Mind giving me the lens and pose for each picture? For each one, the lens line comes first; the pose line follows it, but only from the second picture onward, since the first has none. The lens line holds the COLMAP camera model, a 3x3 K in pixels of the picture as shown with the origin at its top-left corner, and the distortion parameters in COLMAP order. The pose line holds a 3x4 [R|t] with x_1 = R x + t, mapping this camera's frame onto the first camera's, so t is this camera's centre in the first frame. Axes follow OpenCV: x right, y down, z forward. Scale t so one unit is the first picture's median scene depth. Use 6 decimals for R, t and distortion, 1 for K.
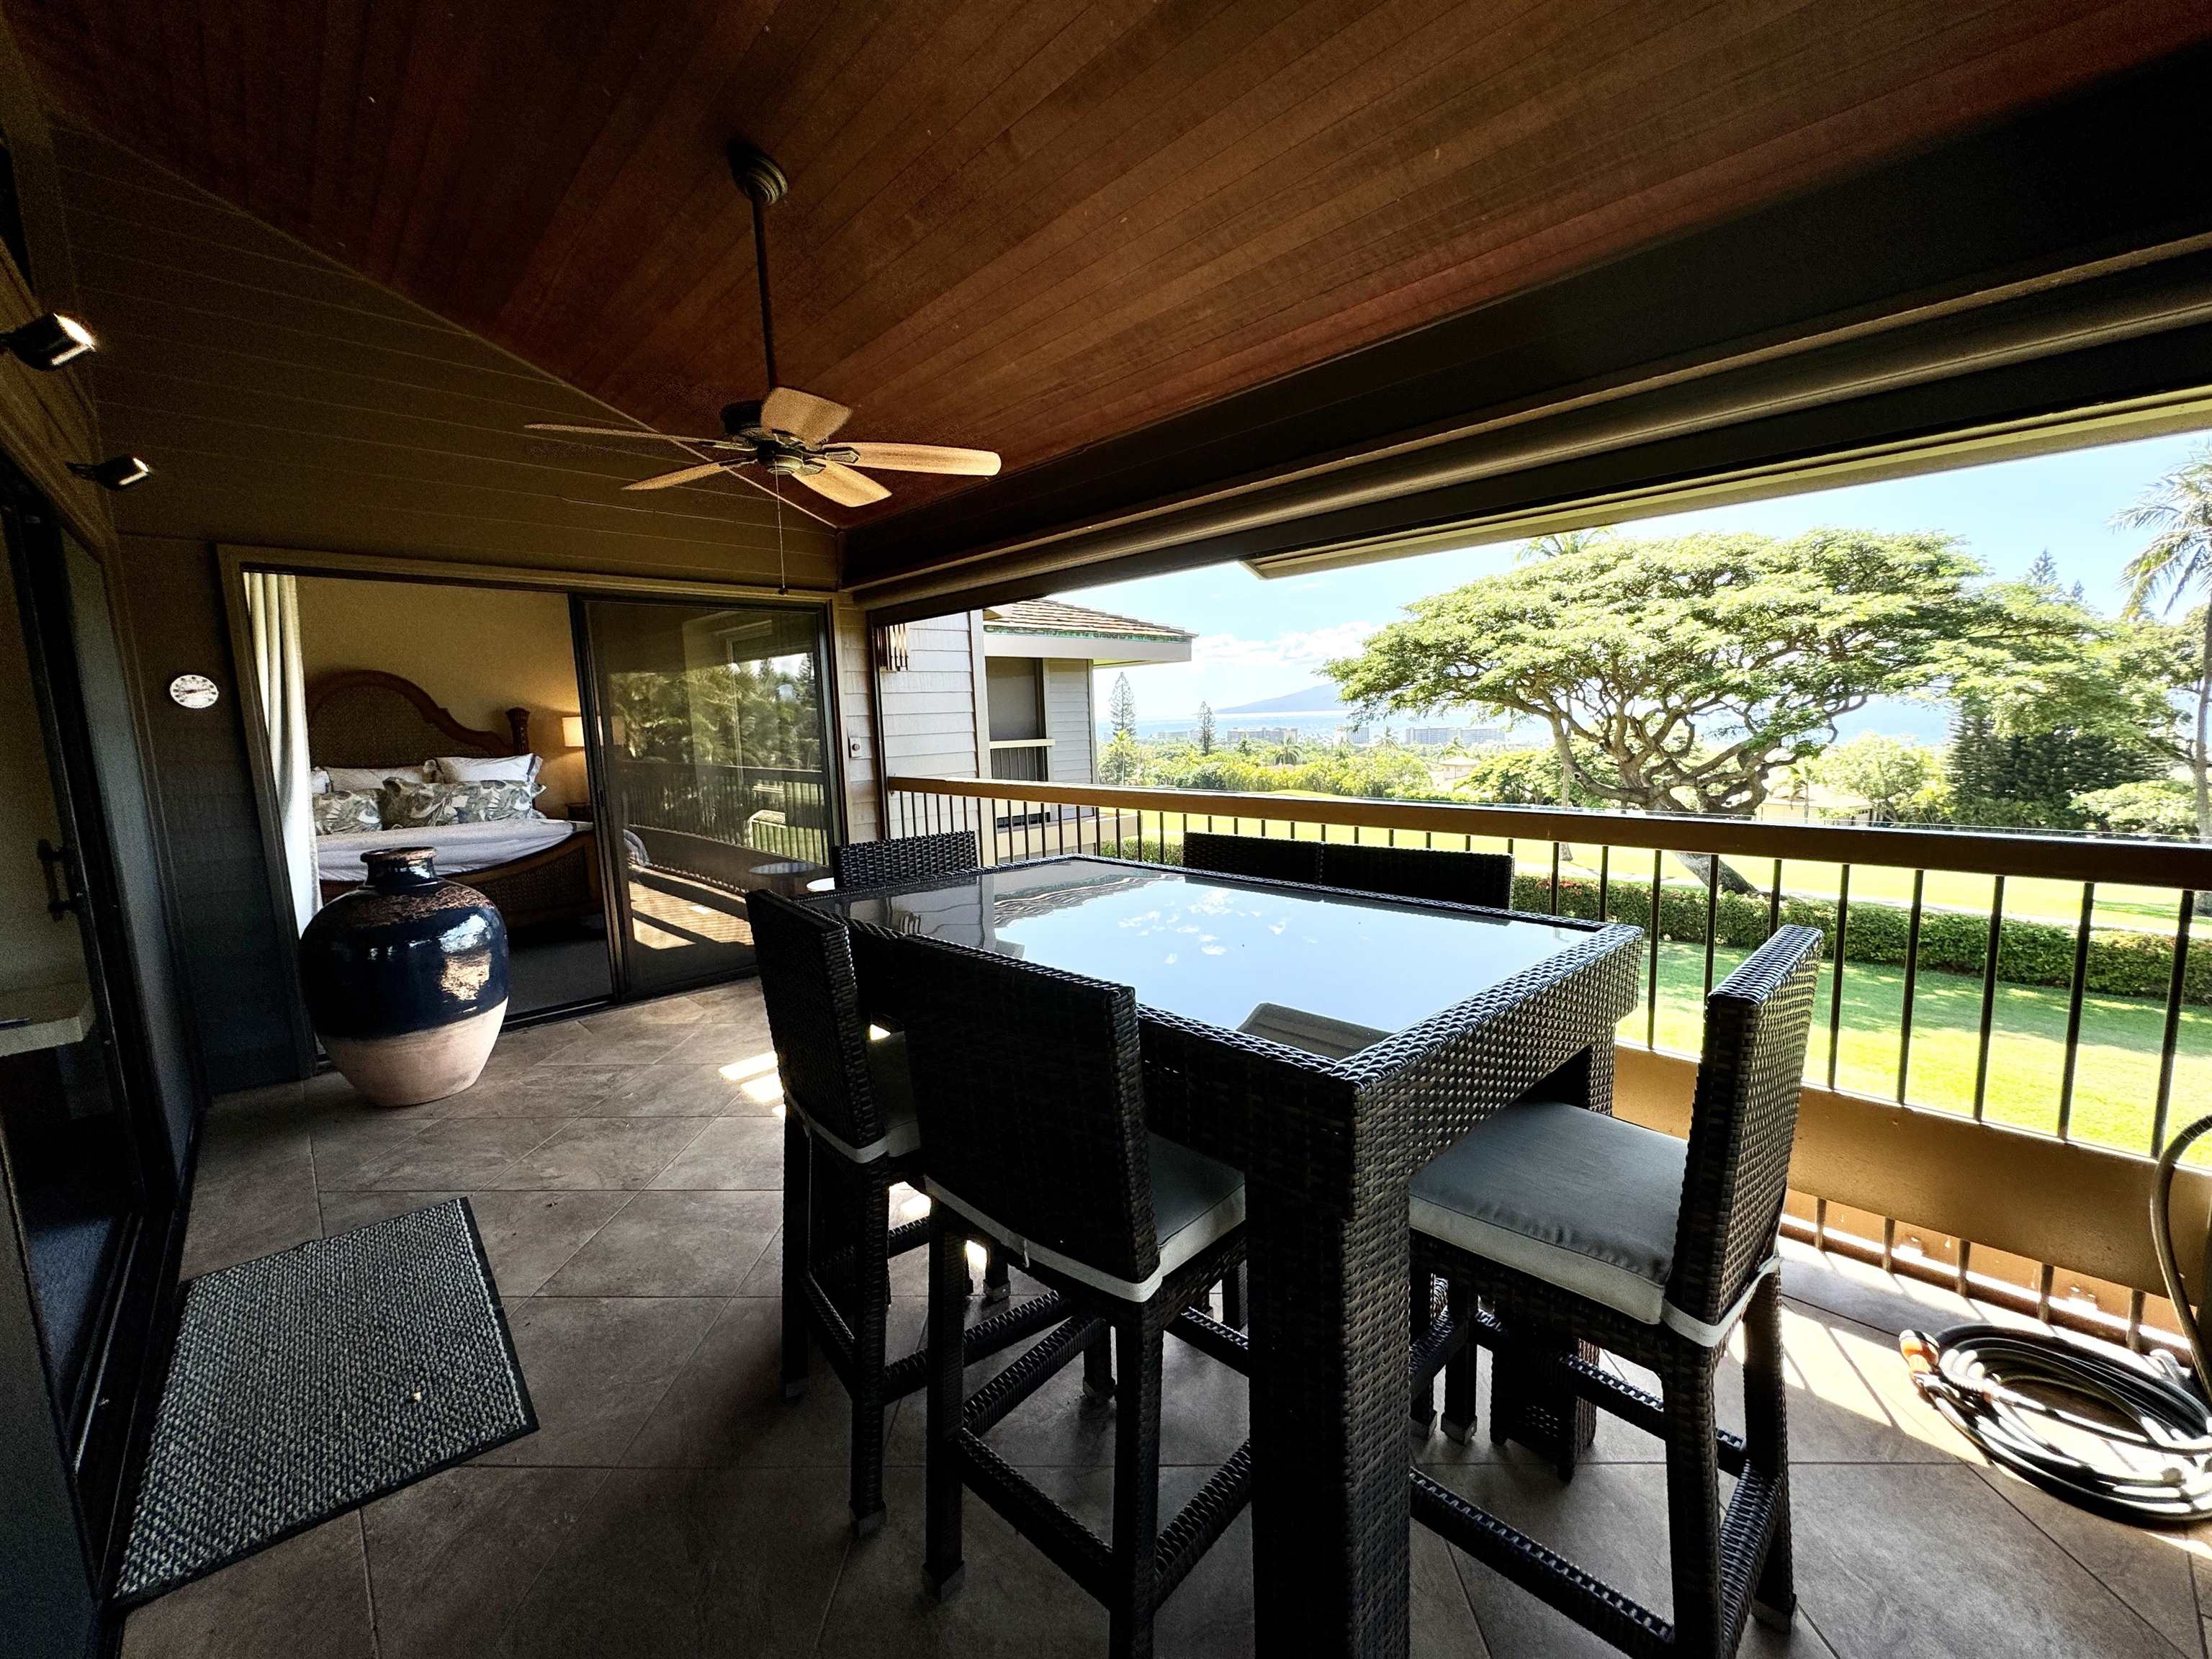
lens RADIAL K [[886.6, 0, 1107.8], [0, 886.6, 829.6], [0, 0, 1]] dist [-0.003226, 0.000539]
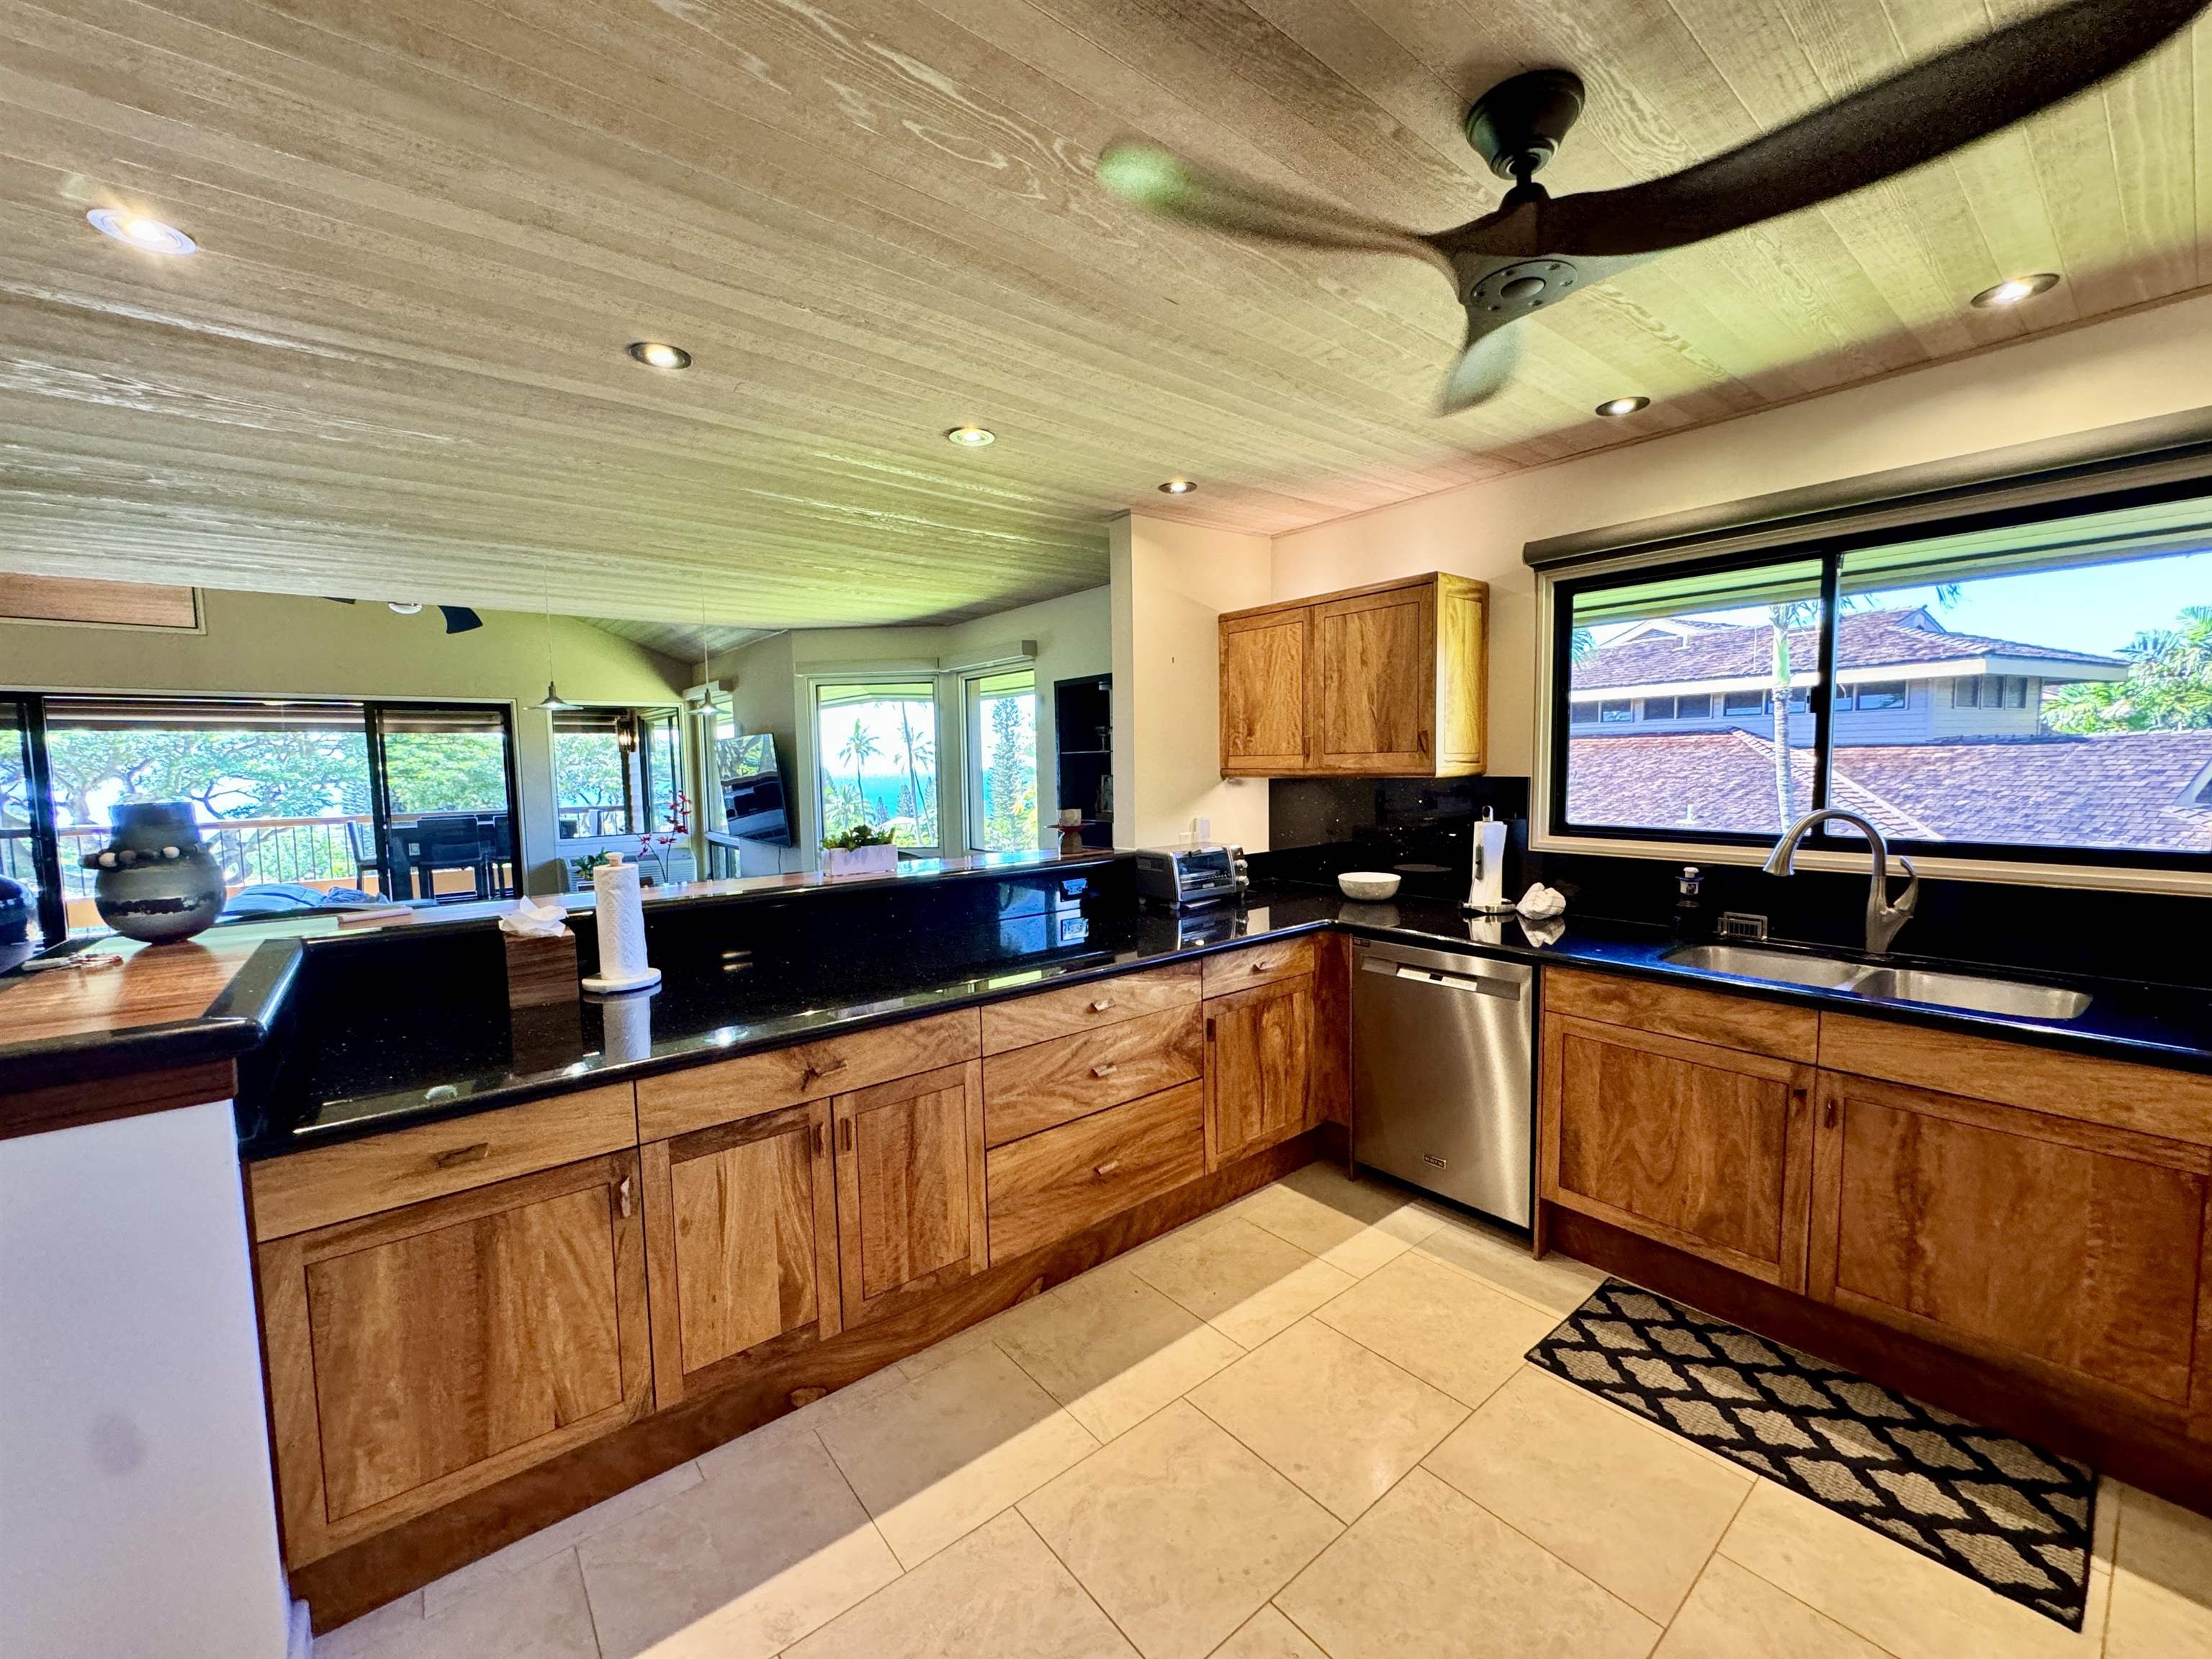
lens RADIAL K [[886.6, 0, 1107.8], [0, 886.6, 829.6], [0, 0, 1]] dist [-0.003226, 0.000539]
pose [[0.080654, -0.047550, 0.995607, -0.426983], [0.144794, 0.988825, 0.035496, 0.043480], [-0.986169, 0.141295, 0.086637, -0.265597]]
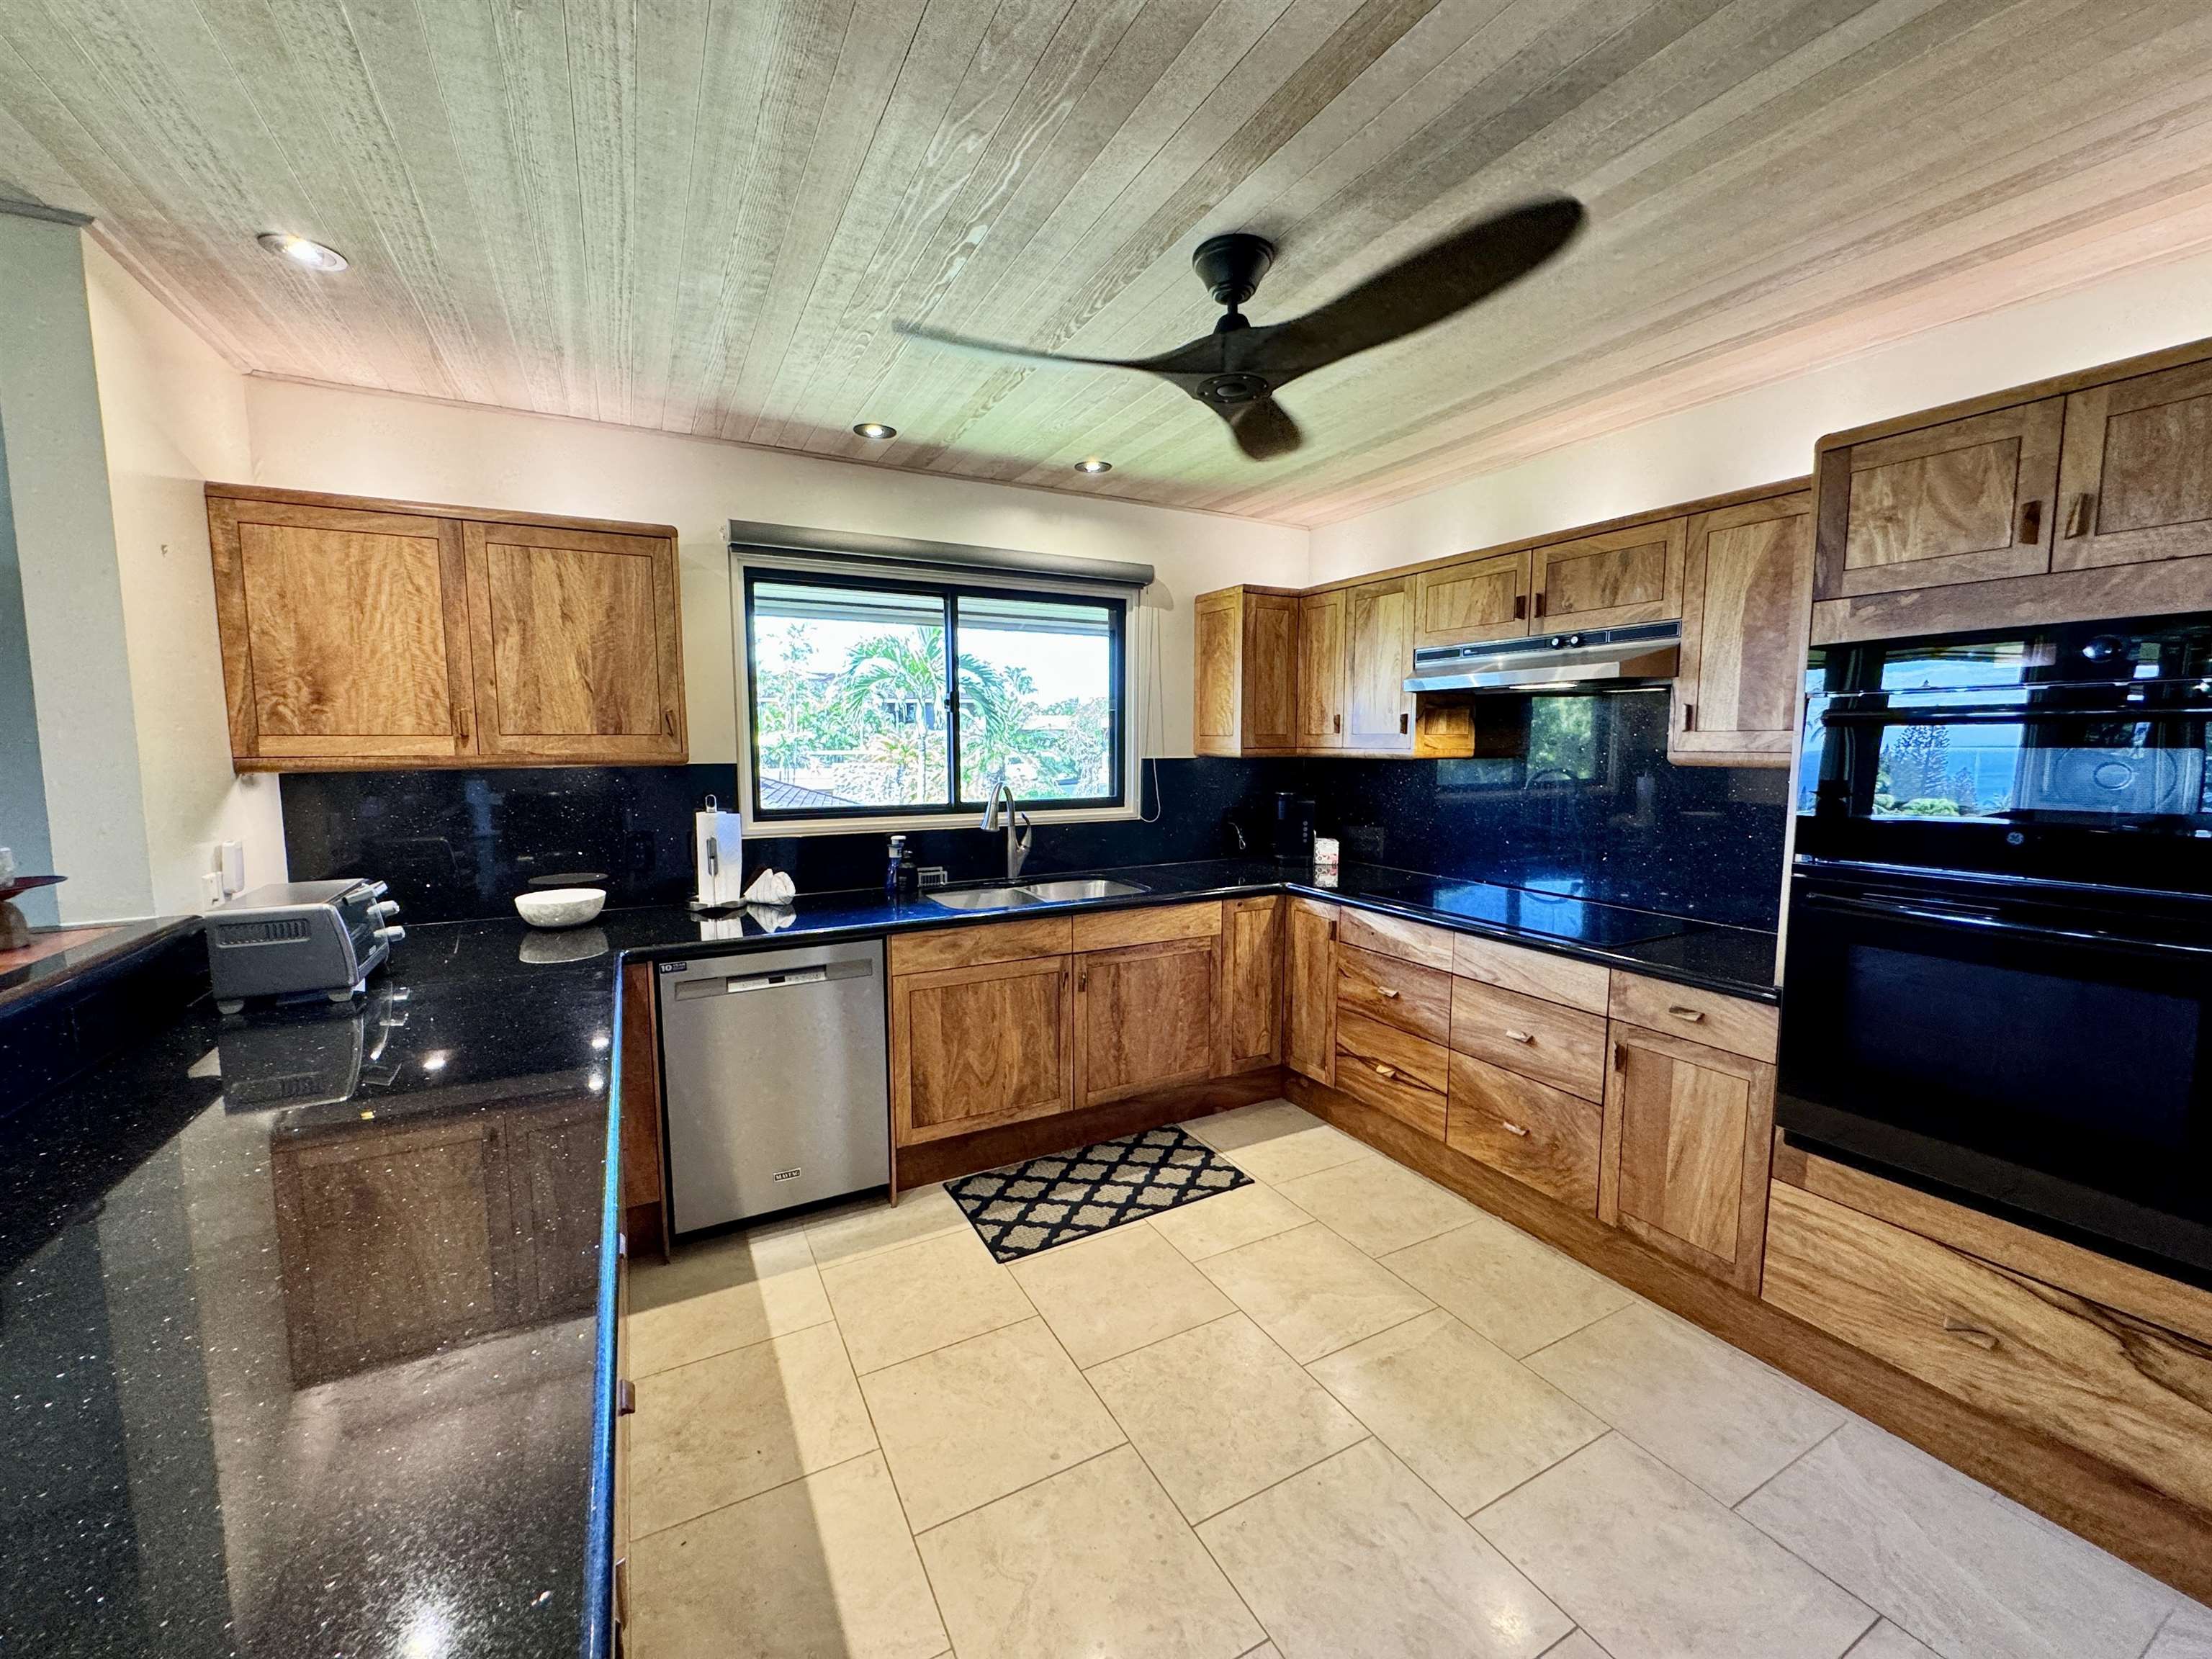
lens RADIAL K [[886.6, 0, 1107.8], [0, 886.6, 829.6], [0, 0, 1]] dist [-0.003226, 0.000539]
pose [[-0.964207, 0.006041, 0.265081, -0.364906], [0.066020, 0.973724, 0.217952, 0.032529], [-0.256799, 0.227651, -0.939271, -0.196317]]
